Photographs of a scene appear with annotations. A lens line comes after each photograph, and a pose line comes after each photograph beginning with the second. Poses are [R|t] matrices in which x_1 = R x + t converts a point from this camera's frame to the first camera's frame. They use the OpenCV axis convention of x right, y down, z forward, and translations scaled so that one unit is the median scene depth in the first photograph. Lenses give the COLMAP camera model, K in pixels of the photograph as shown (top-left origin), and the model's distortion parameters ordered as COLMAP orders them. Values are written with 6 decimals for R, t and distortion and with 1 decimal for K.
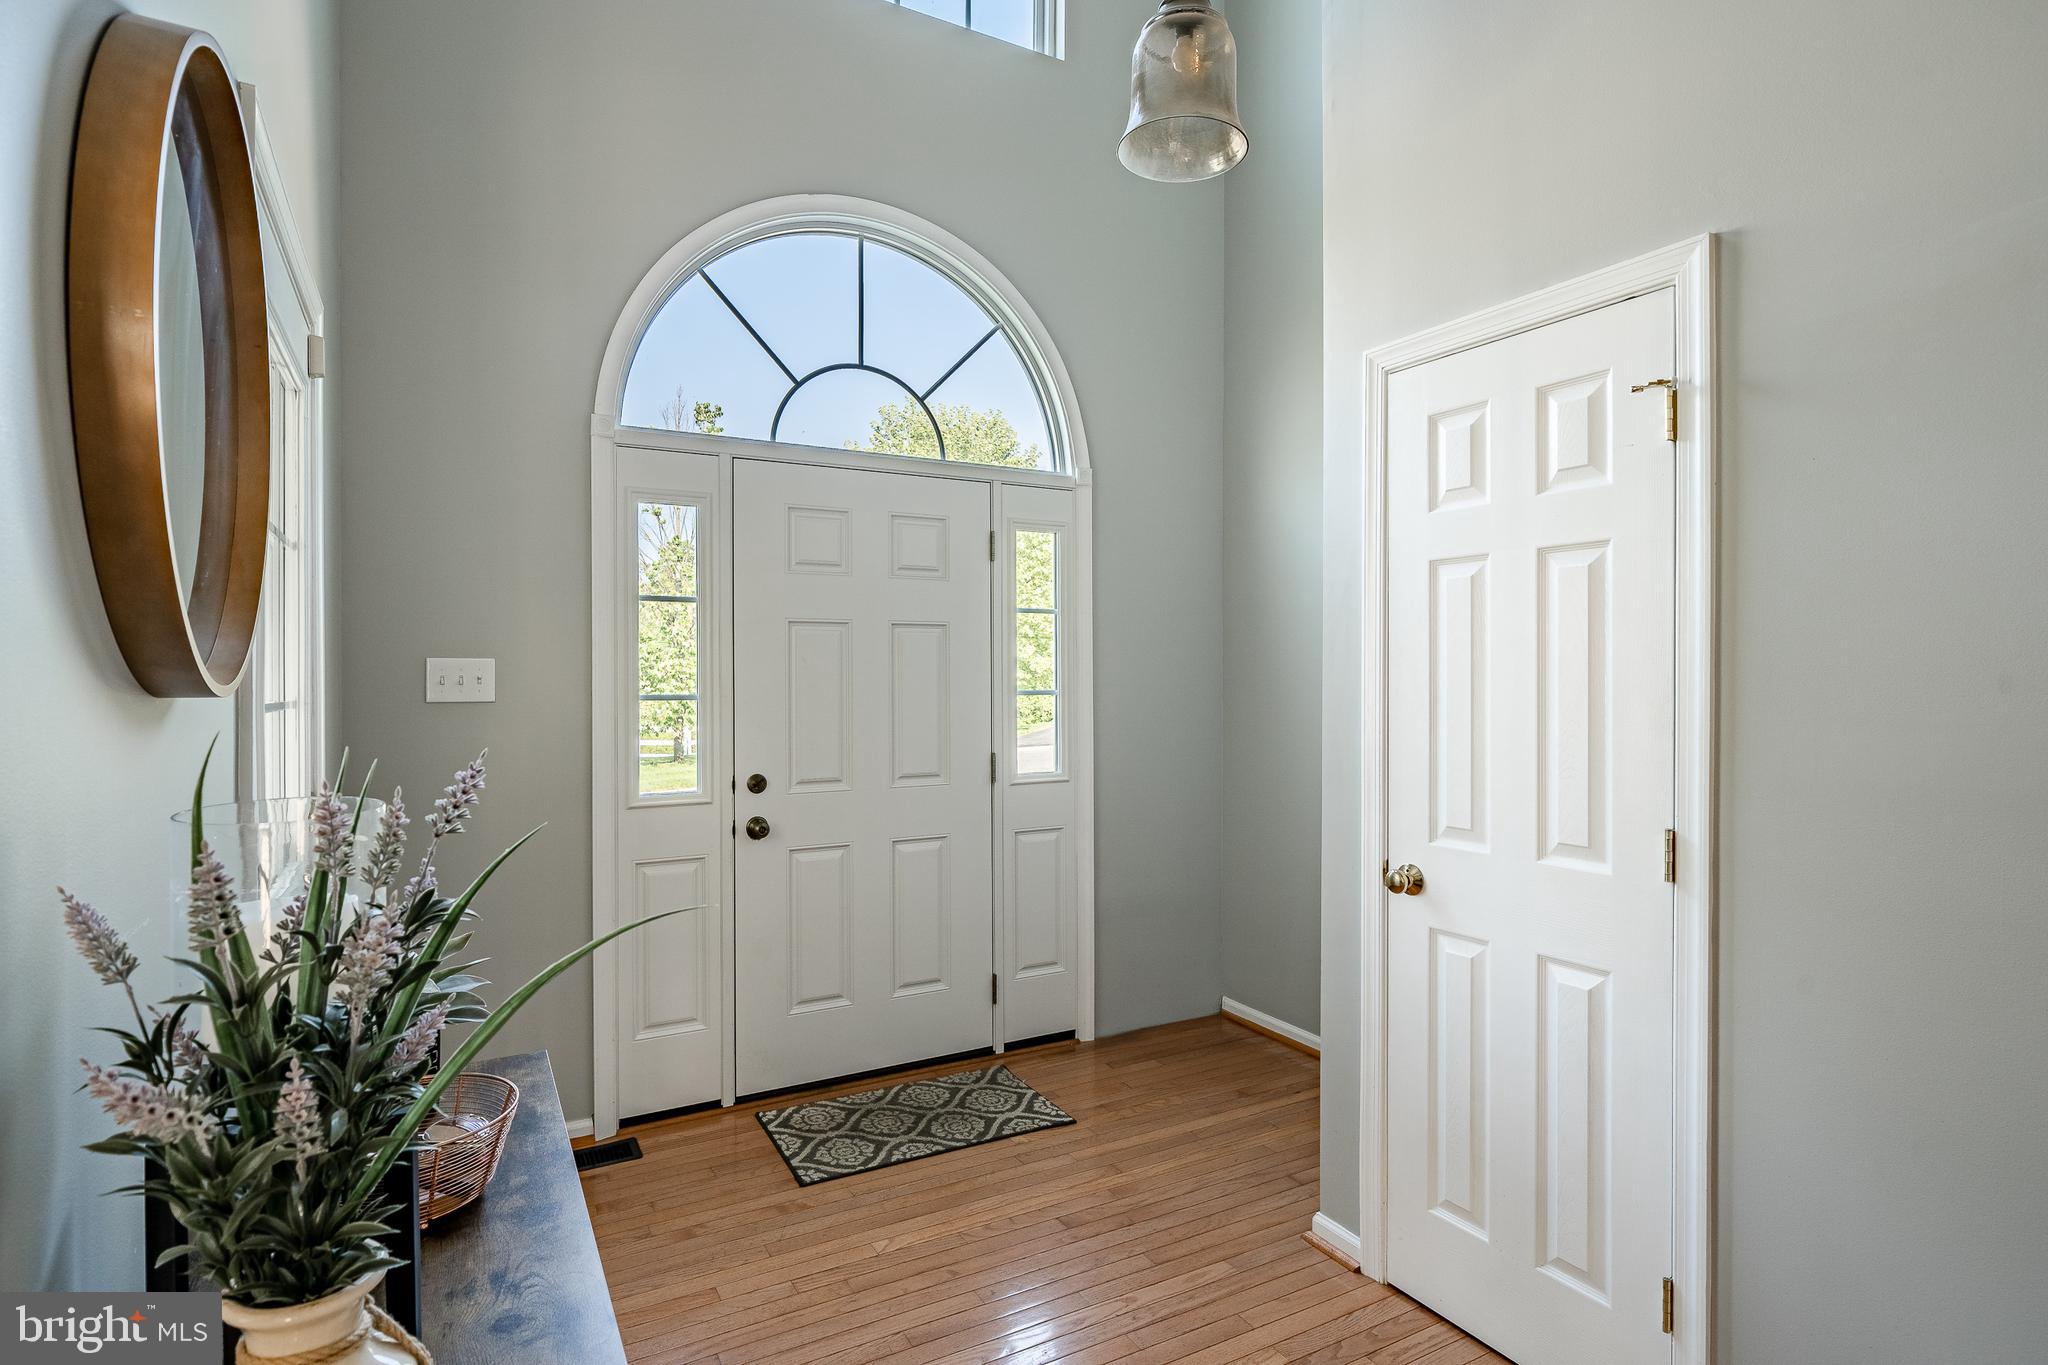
lens RADIAL K [[1035.8, 0, 1023.9], [0, 1035.8, 664.2], [0, 0, 1]] dist [0.001542, -0.000267]
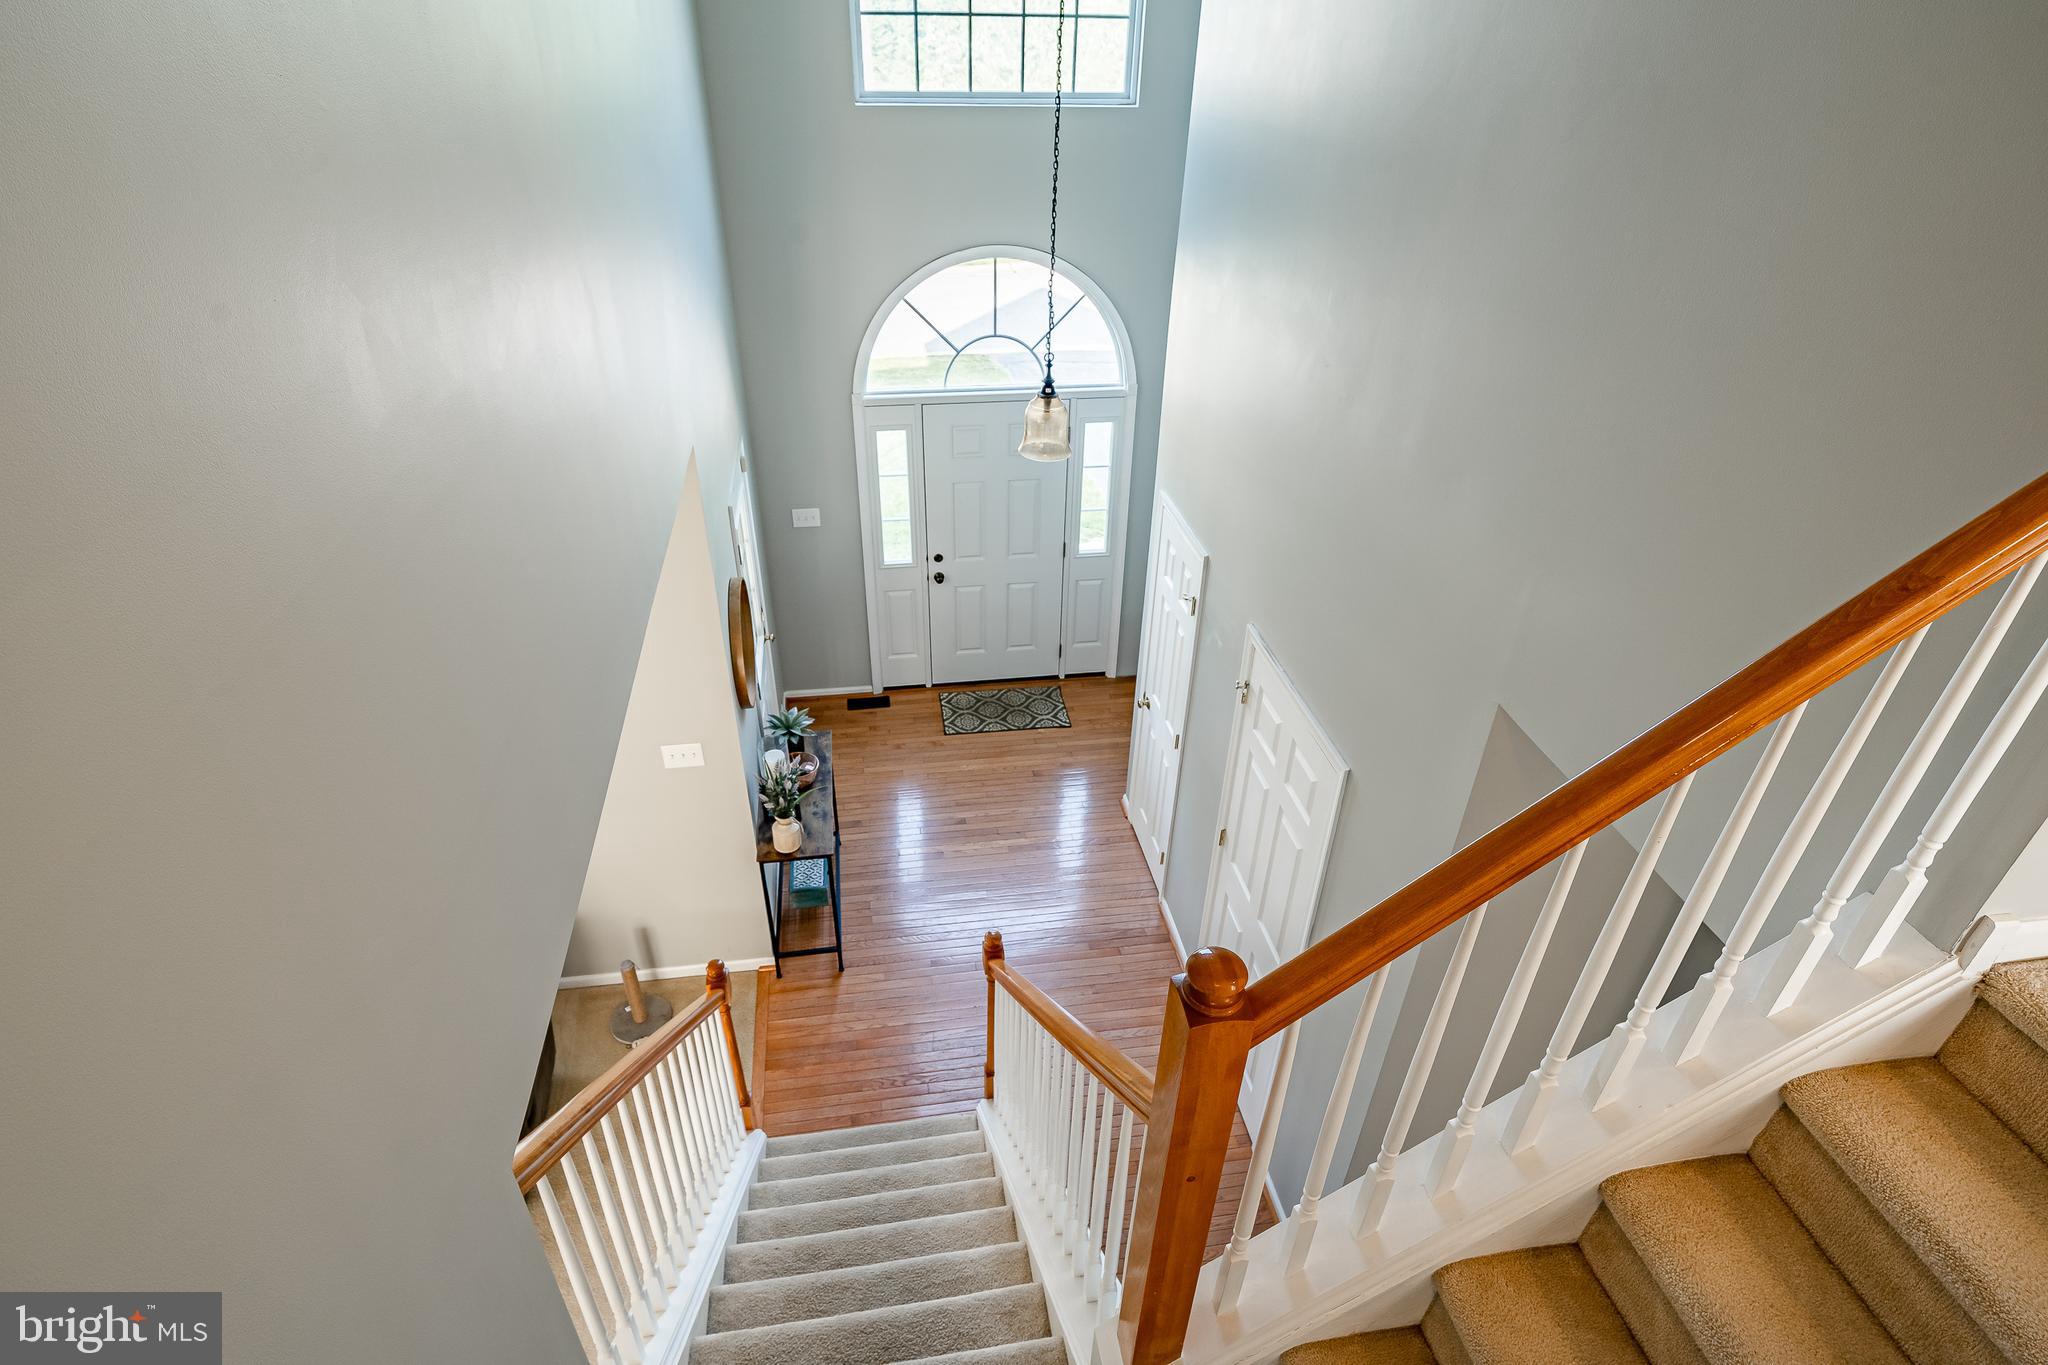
lens RADIAL K [[1046.5, 0, 1020.3], [0, 1046.5, 687.9], [0, 0, 1]] dist [0.001275, 0.001630]
pose [[0.940620, 0.201048, -0.273520, 0.532020], [-0.021749, 0.839786, 0.542482, -0.821794], [0.338763, -0.504321, 0.794292, -0.754597]]
